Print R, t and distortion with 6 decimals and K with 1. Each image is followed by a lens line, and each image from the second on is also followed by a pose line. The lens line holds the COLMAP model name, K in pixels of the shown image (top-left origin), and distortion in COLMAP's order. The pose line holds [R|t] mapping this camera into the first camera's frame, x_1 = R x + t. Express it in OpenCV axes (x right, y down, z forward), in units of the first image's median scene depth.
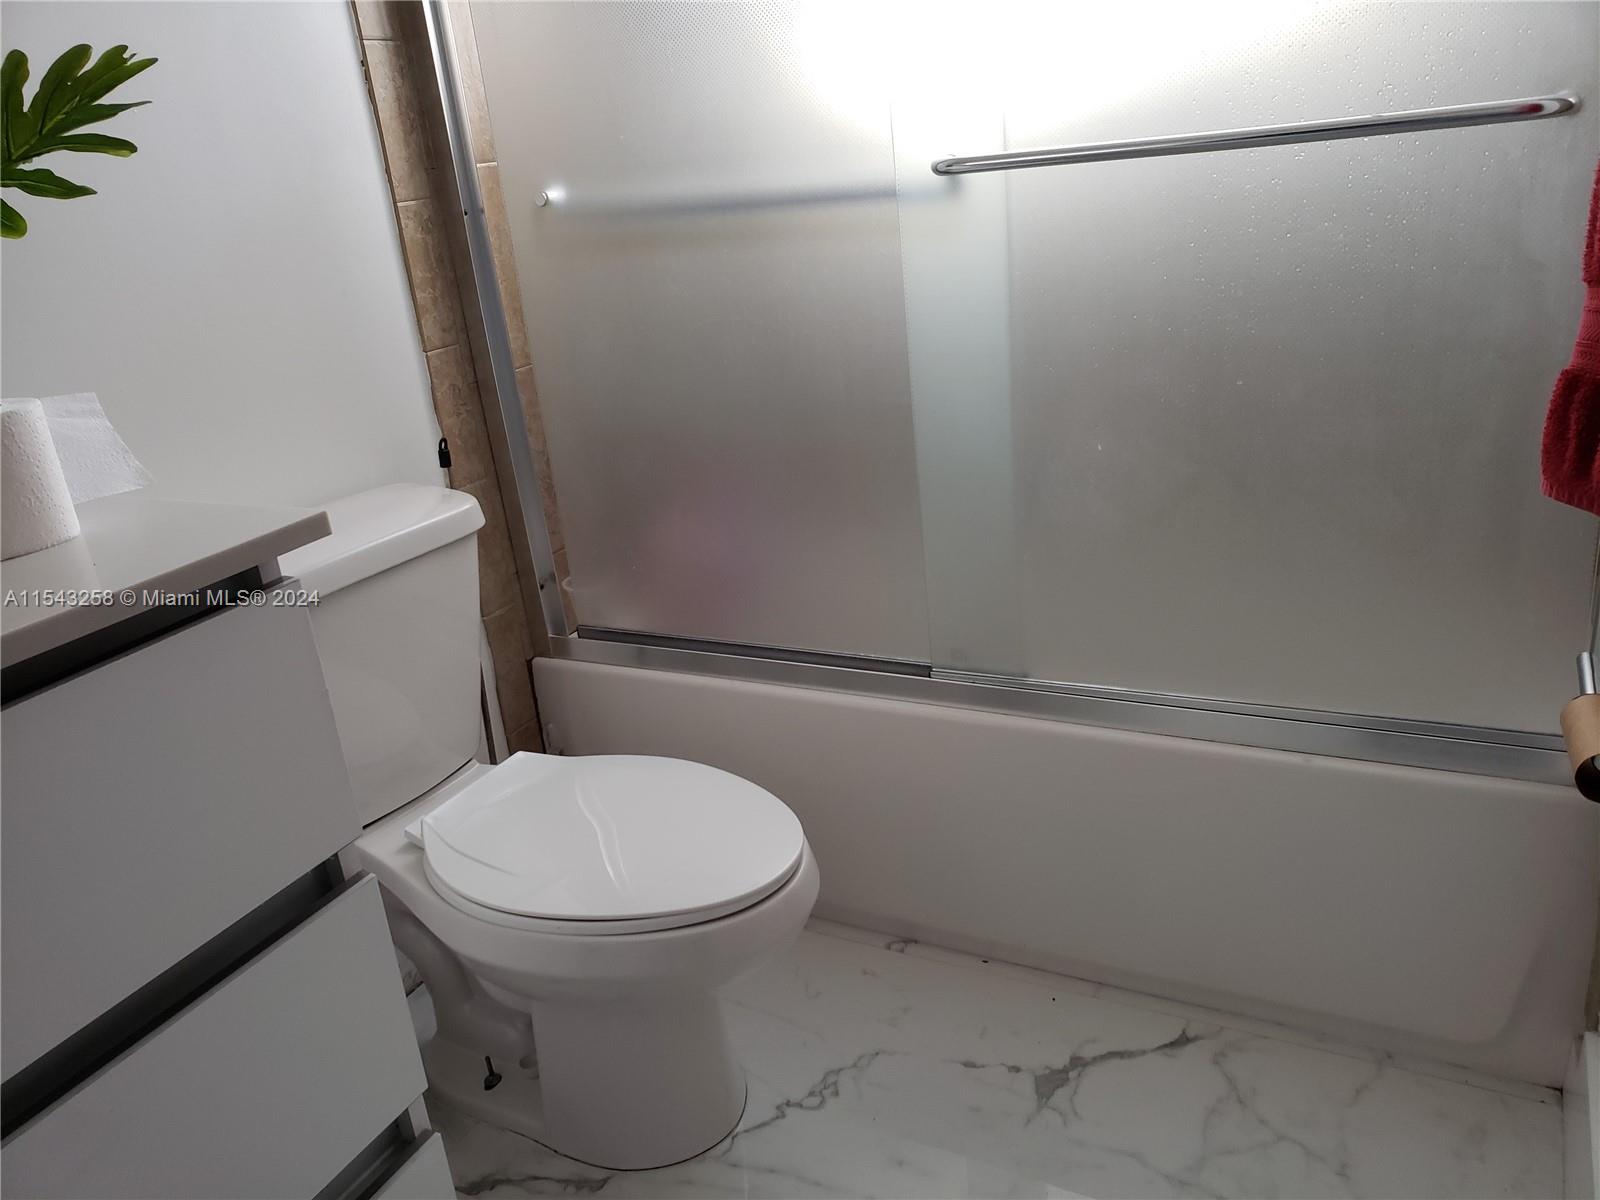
lens RADIAL K [[1238.8, 0, 800.0], [0, 1238.8, 600.0], [0, 0, 1]] dist [-0.001117, 0.040039]
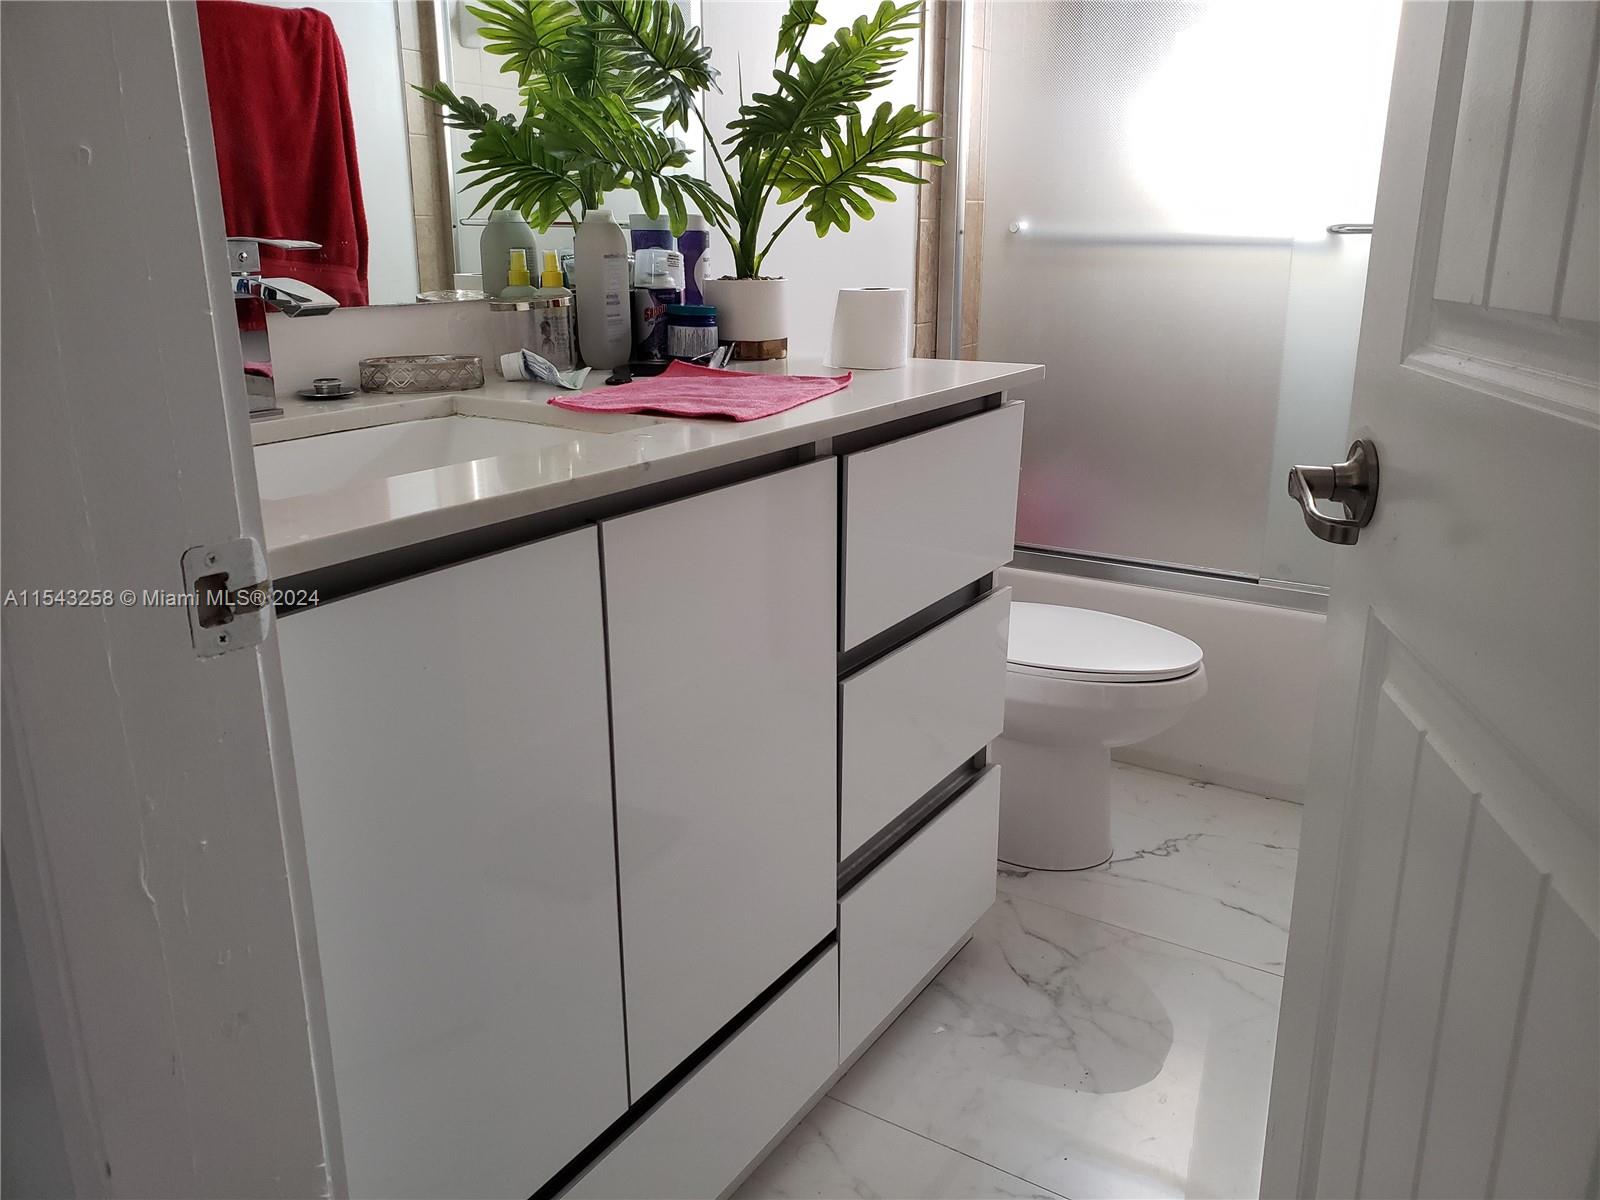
lens RADIAL K [[1238.8, 0, 800.0], [0, 1238.8, 600.0], [0, 0, 1]] dist [-0.001117, 0.040039]
pose [[0.990458, 0.122722, -0.062708, -0.352902], [-0.126587, 0.990022, -0.061900, 0.257716], [0.054486, 0.069247, 0.996110, -0.480220]]
